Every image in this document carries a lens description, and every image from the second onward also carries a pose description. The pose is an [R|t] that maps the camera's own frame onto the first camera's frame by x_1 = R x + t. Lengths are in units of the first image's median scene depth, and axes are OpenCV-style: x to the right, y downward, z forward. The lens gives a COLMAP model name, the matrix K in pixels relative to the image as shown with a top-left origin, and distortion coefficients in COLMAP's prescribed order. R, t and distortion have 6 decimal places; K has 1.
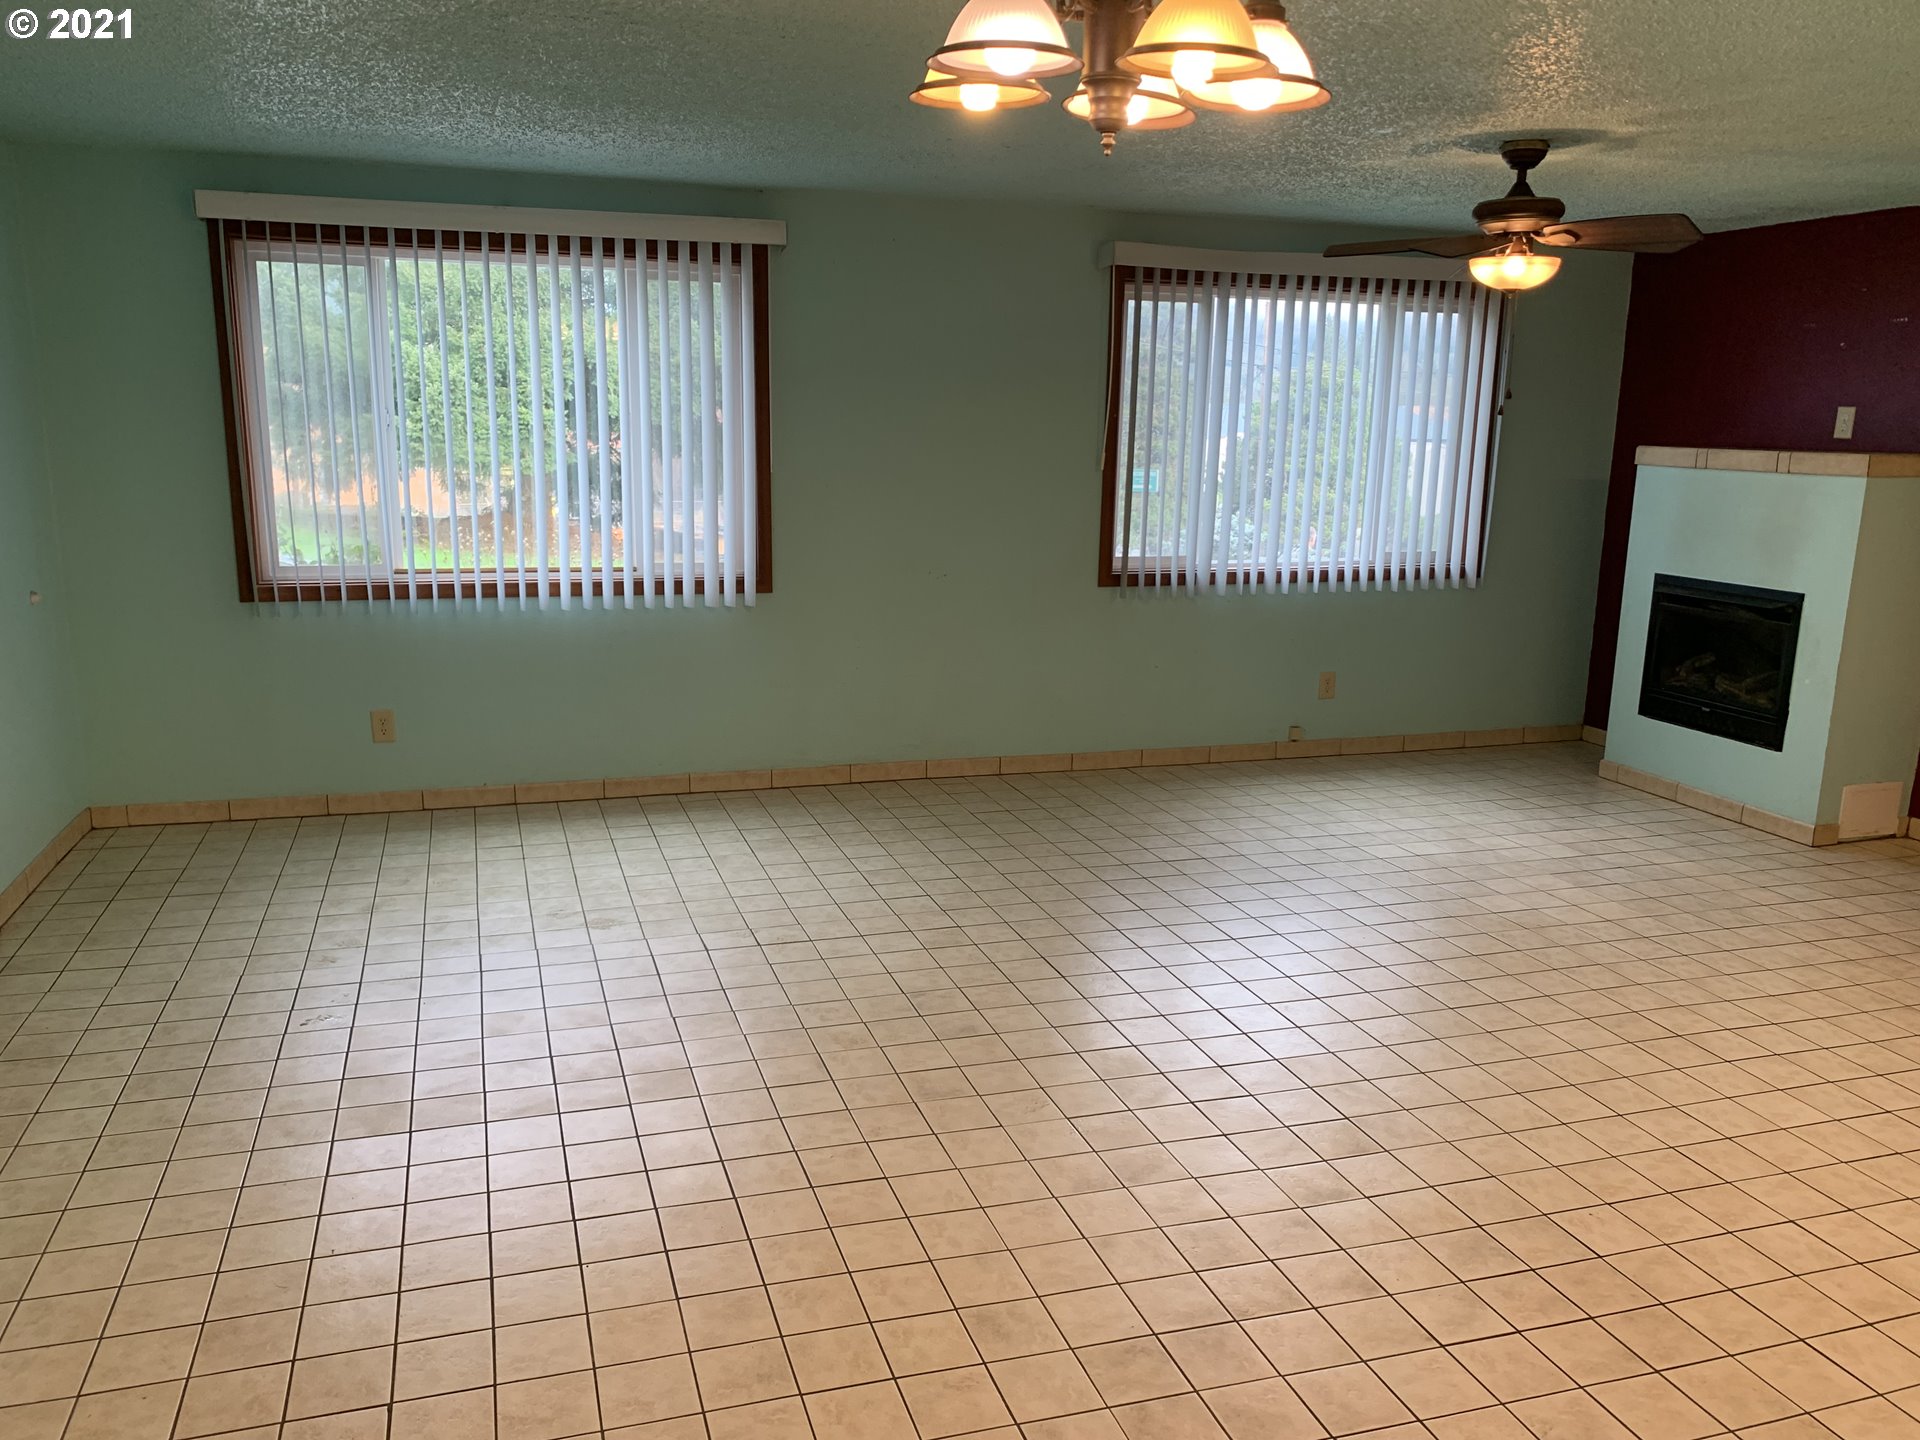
lens RADIAL K [[1464.2, 0, 947.1], [0, 1464.2, 723.6], [0, 0, 1]] dist [0.055631, -0.071469]
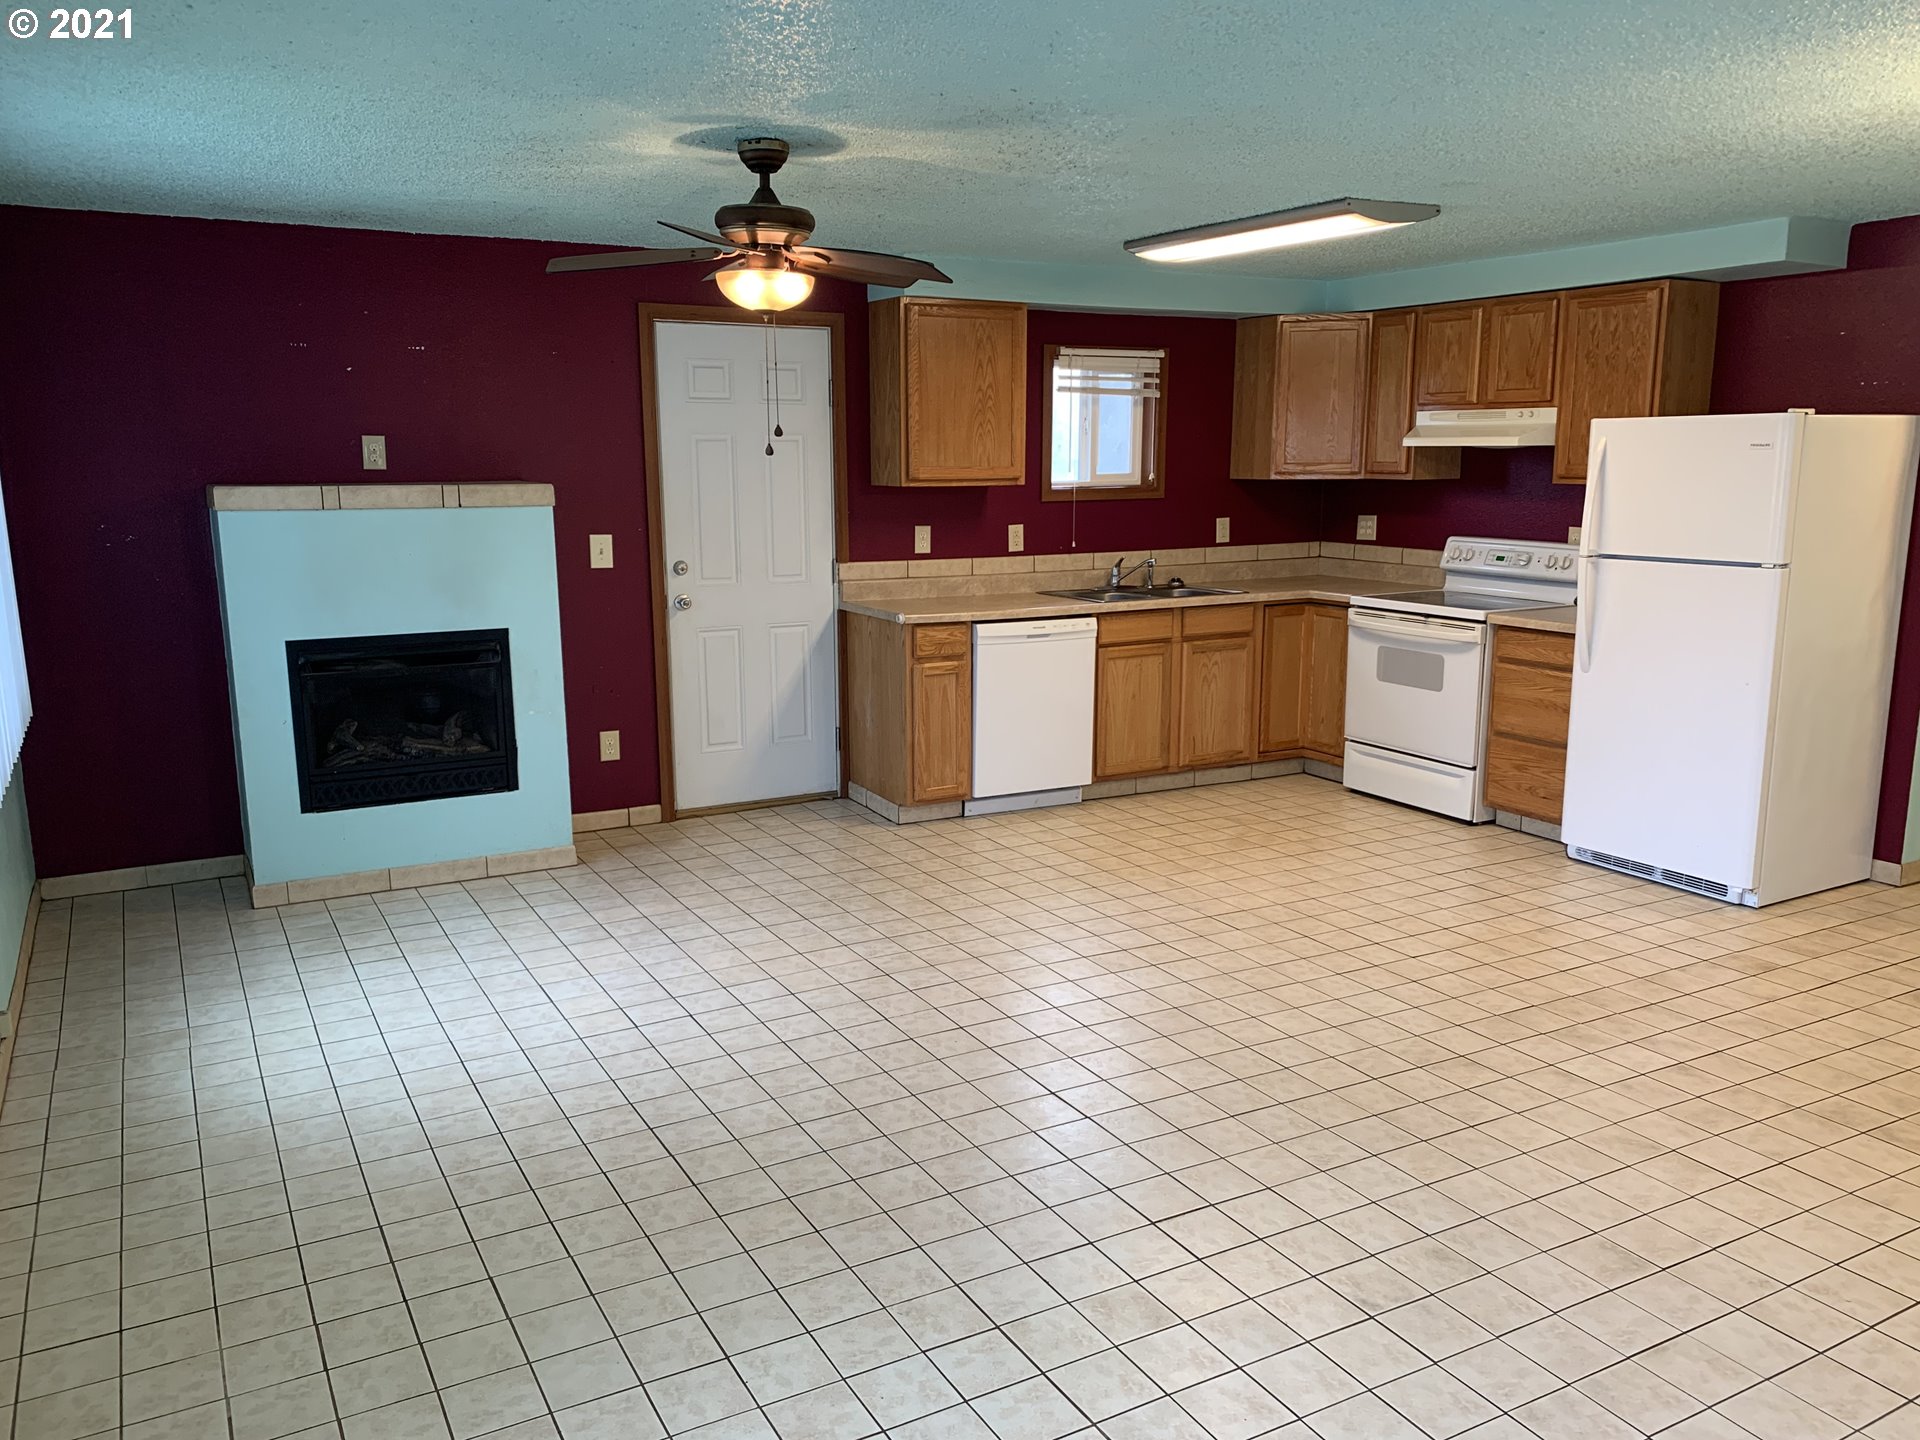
lens RADIAL K [[1464.2, 0, 947.7], [0, 1464.2, 727.1], [0, 0, 1]] dist [0.055631, -0.071469]
pose [[-0.187949, -0.200317, 0.961534, -0.434772], [0.203194, 0.949871, 0.237605, -0.202284], [-0.960931, 0.240036, -0.137824, 0.890257]]
